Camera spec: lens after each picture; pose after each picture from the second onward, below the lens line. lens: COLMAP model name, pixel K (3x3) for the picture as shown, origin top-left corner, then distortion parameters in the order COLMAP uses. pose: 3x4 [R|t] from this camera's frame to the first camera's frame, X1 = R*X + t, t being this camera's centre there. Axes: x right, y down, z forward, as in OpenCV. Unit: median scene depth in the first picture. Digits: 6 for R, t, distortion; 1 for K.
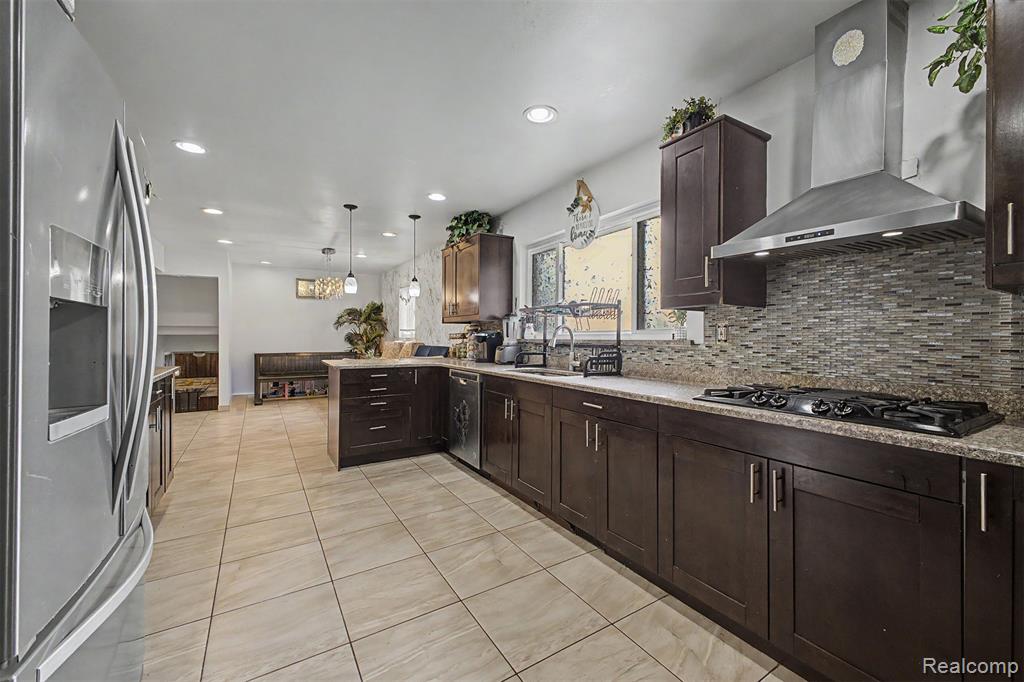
lens RADIAL K [[407.7, 0, 517.5], [0, 407.7, 338.8], [0, 0, 1]] dist [0.021448, -0.007409]
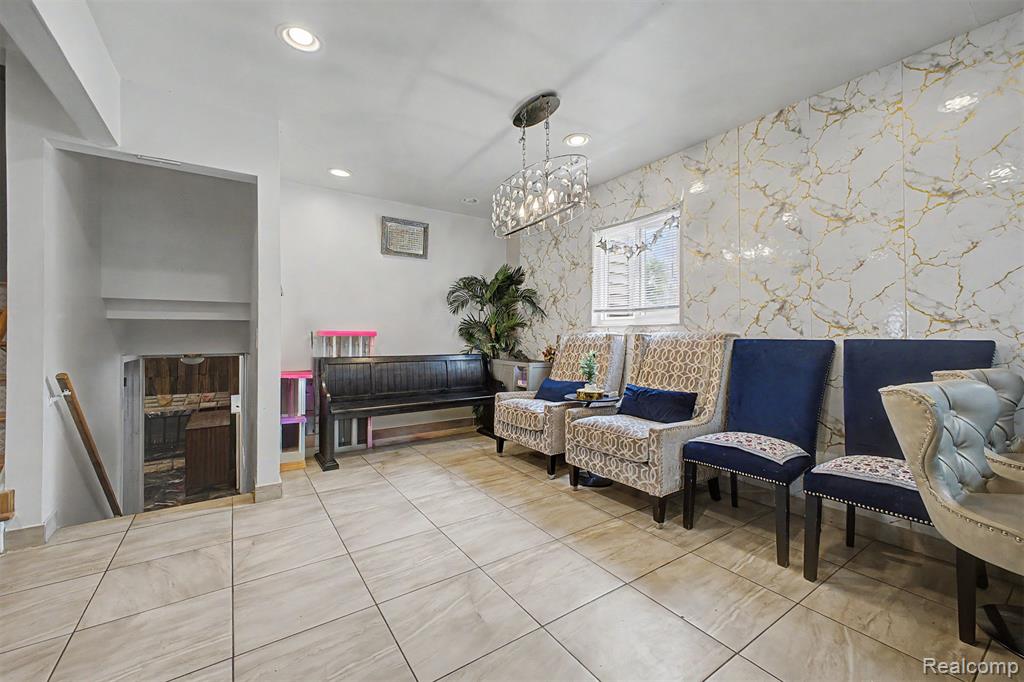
lens RADIAL K [[407.7, 0, 508.6], [0, 407.7, 331.5], [0, 0, 1]] dist [0.021448, -0.007409]
pose [[0.999400, -0.002037, 0.034568, -1.143871], [0.002683, 0.999822, -0.018663, 0.036425], [-0.034524, 0.018744, 0.999228, 1.352472]]
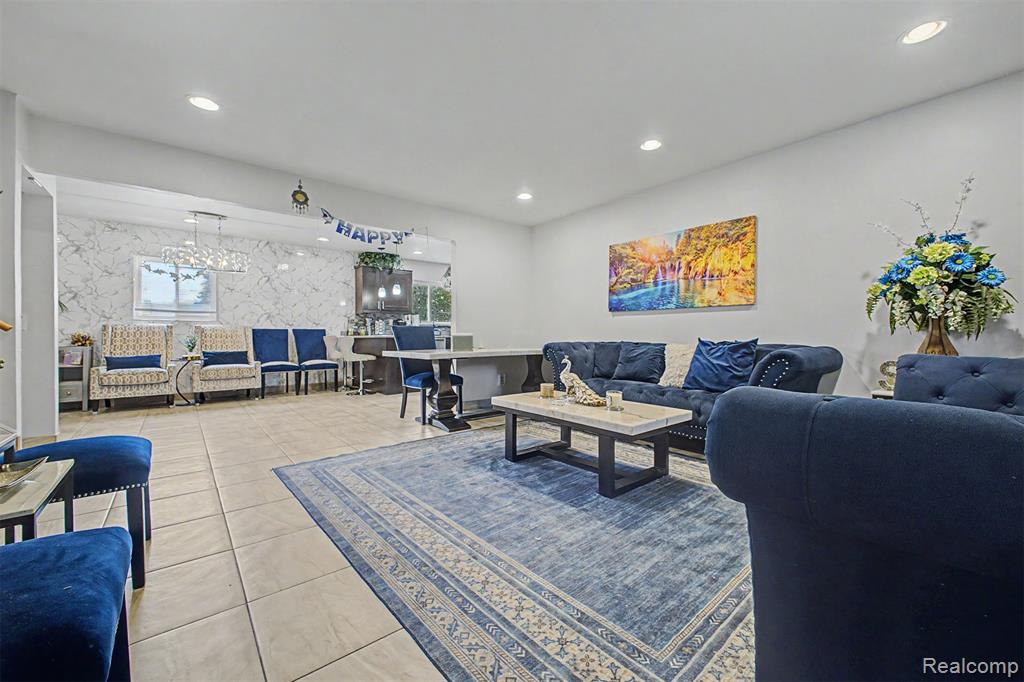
lens RADIAL K [[407.7, 0, 517.1], [0, 407.7, 336.4], [0, 0, 1]] dist [0.021448, -0.007409]
pose [[-0.134153, -0.007976, 0.990929, -3.225023], [0.007462, 0.999931, 0.009059, 0.074727], [-0.990933, 0.008609, -0.134084, 1.102194]]
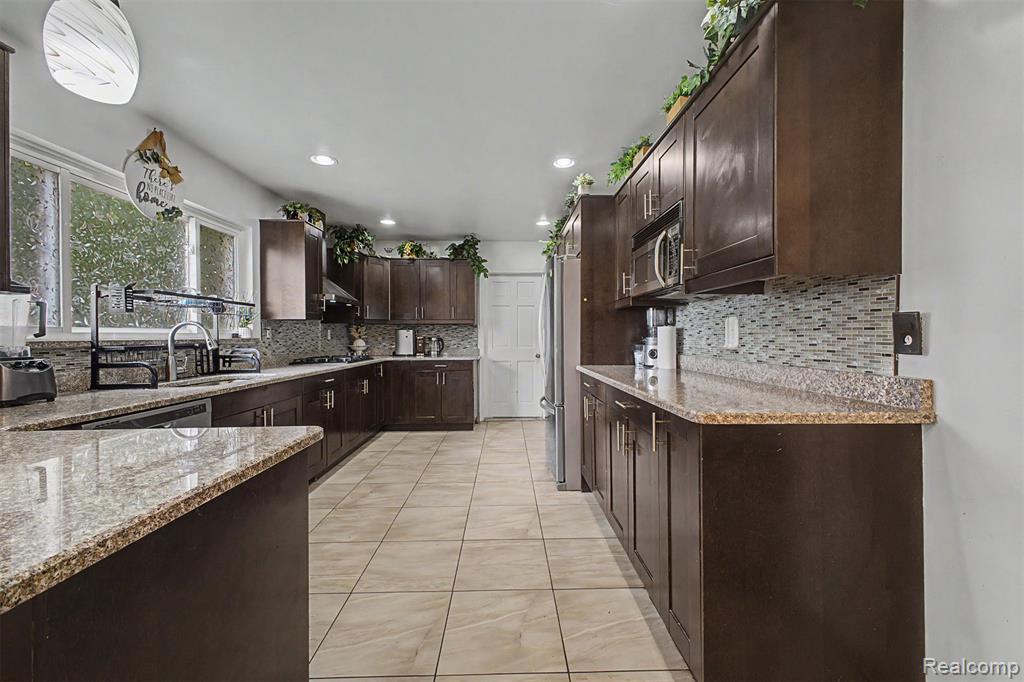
lens RADIAL K [[407.7, 0, 517.2], [0, 407.7, 335.8], [0, 0, 1]] dist [0.021448, -0.007409]
pose [[-0.861432, -0.000130, 0.507874, -0.988033], [0.002742, 0.999984, 0.004907, -0.008995], [-0.507866, 0.005619, -0.861418, 1.605236]]
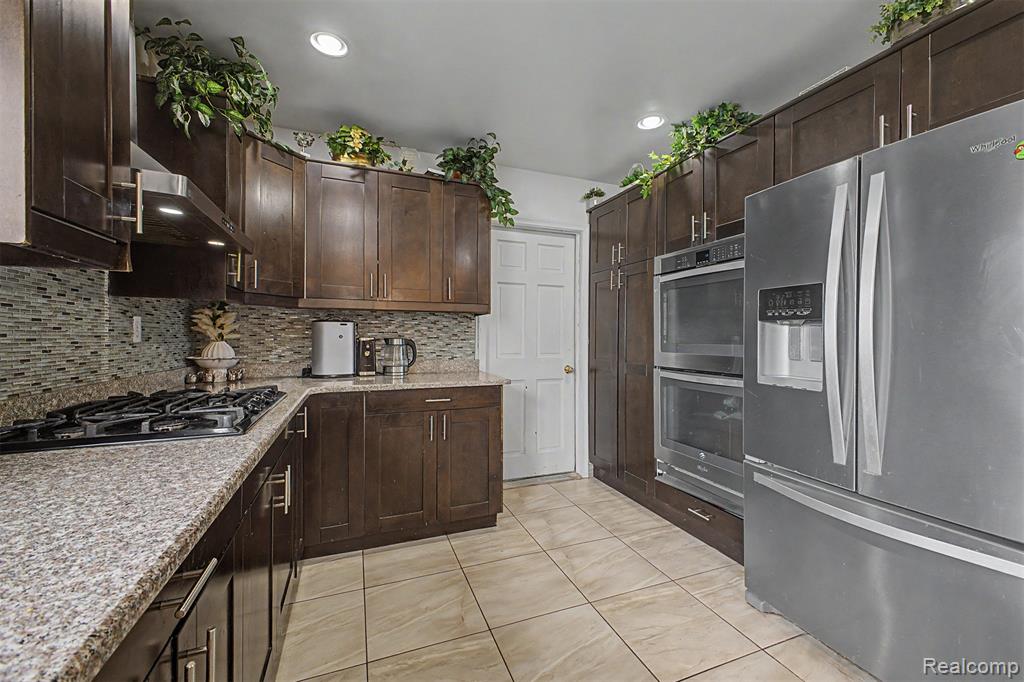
lens RADIAL K [[407.7, 0, 520.6], [0, 407.7, 341.0], [0, 0, 1]] dist [0.021448, -0.007409]
pose [[-0.981630, -0.010835, 0.190485, -0.078756], [-0.007532, 0.999809, 0.018059, -0.006588], [-0.190644, 0.016293, -0.981524, 0.994284]]
